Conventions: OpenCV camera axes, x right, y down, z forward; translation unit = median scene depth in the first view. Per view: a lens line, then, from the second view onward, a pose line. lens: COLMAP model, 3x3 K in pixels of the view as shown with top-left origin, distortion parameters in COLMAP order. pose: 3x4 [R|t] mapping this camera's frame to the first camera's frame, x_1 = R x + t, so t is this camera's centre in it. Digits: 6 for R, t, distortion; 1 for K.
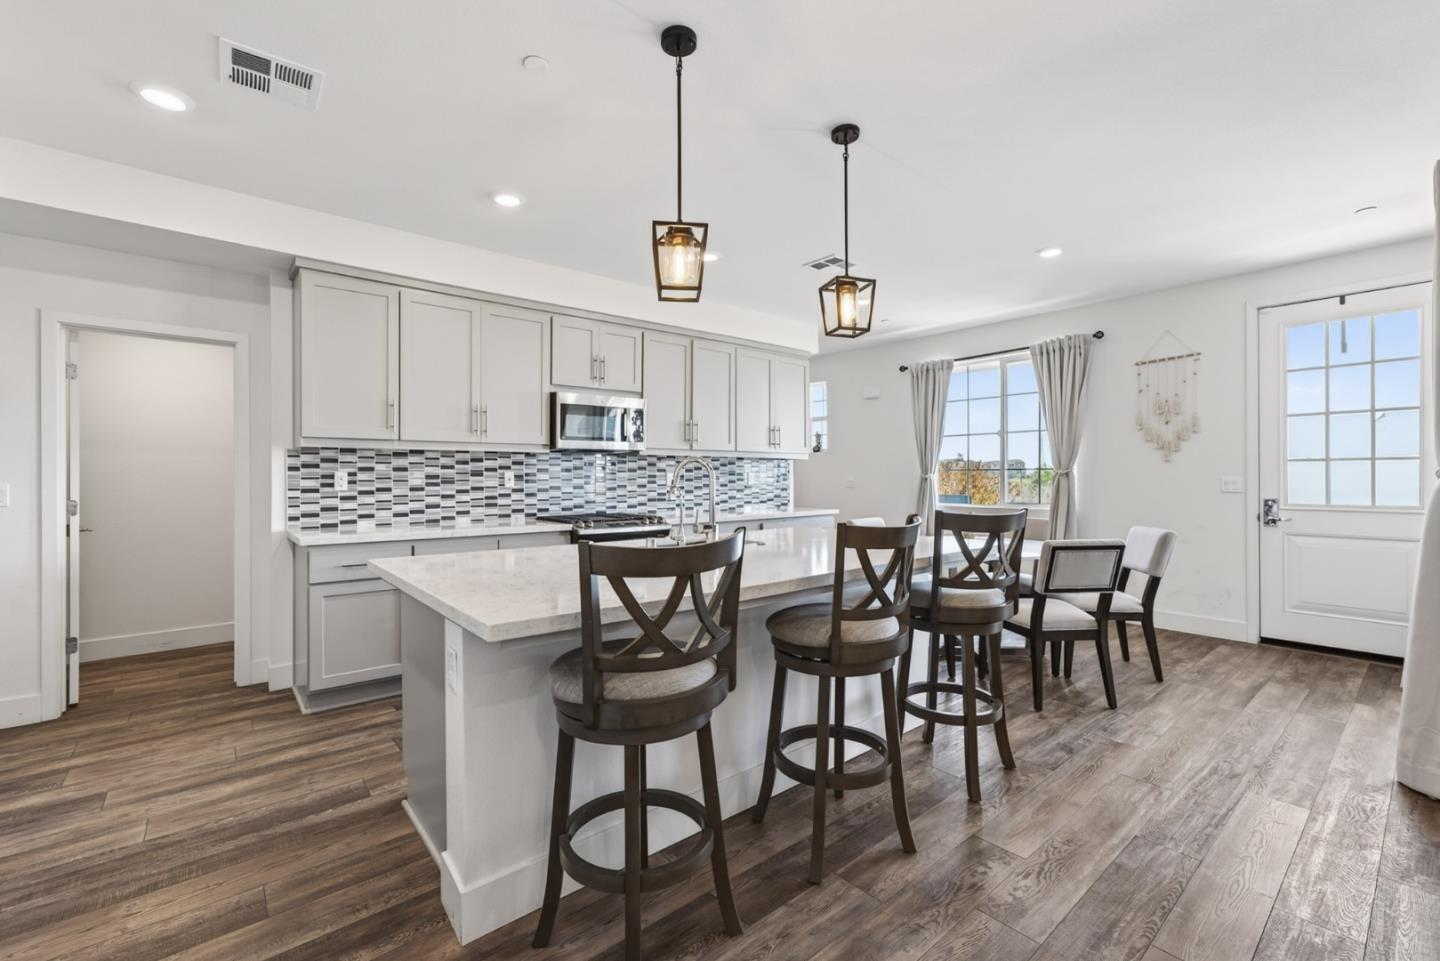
lens RADIAL K [[527.8, 0, 673.5], [0, 527.8, 481.8], [0, 0, 1]] dist [0.000733, 0.000243]
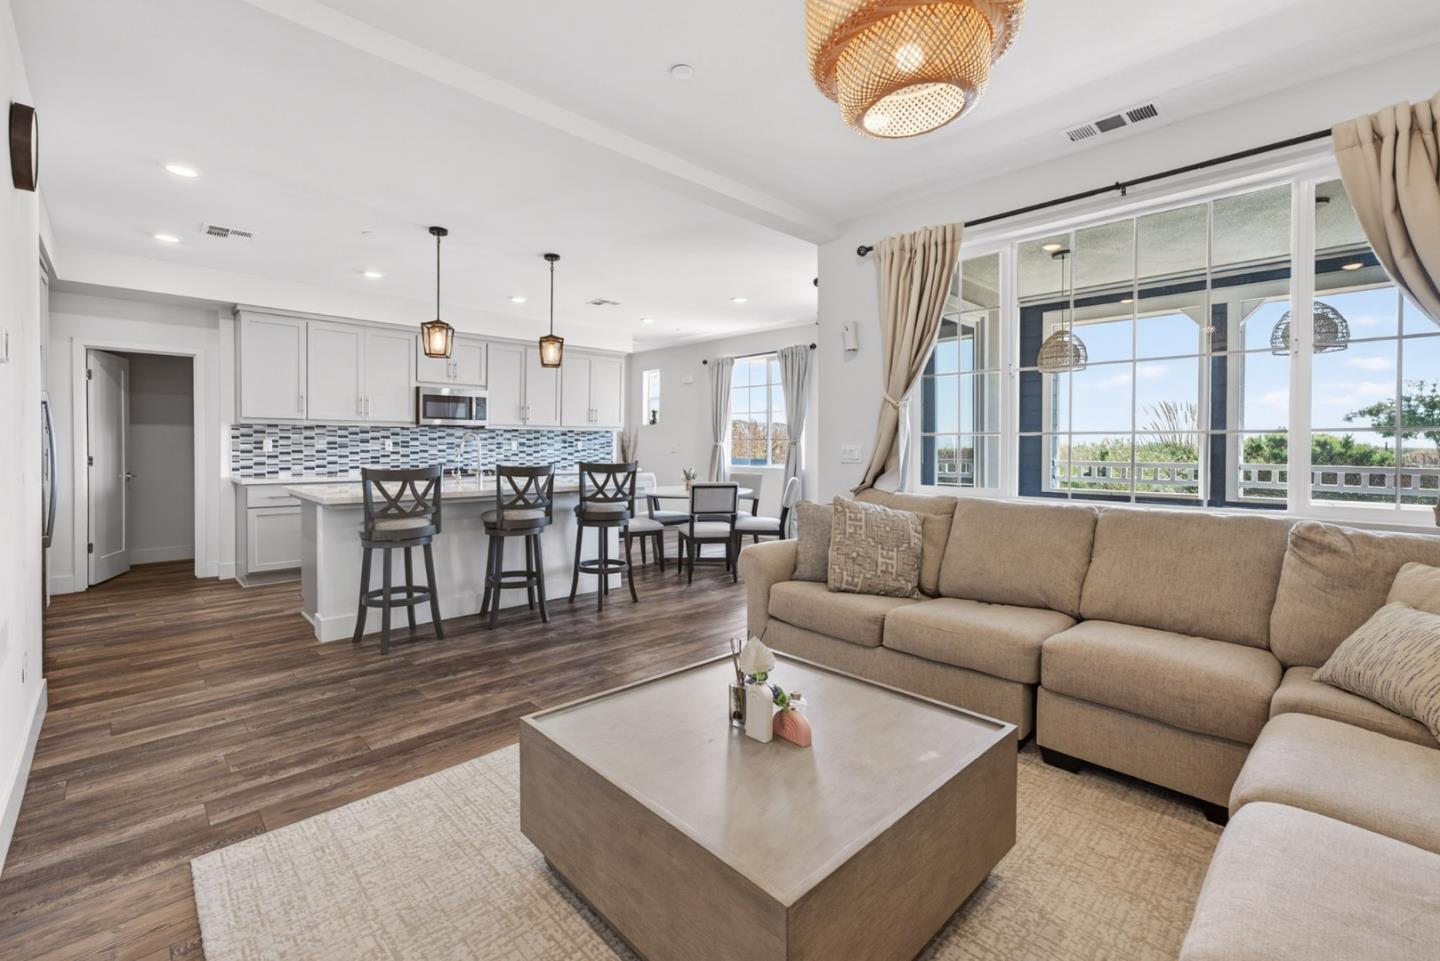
lens RADIAL K [[556.4, 0, 683.7], [0, 556.4, 456.4], [0, 0, 1]] dist [-0.000187, -0.000116]
pose [[0.996663, 0.006006, 0.081408, 0.428843], [-0.007264, 0.999859, 0.015164, -0.002808], [-0.081305, -0.015704, 0.996566, -0.685658]]
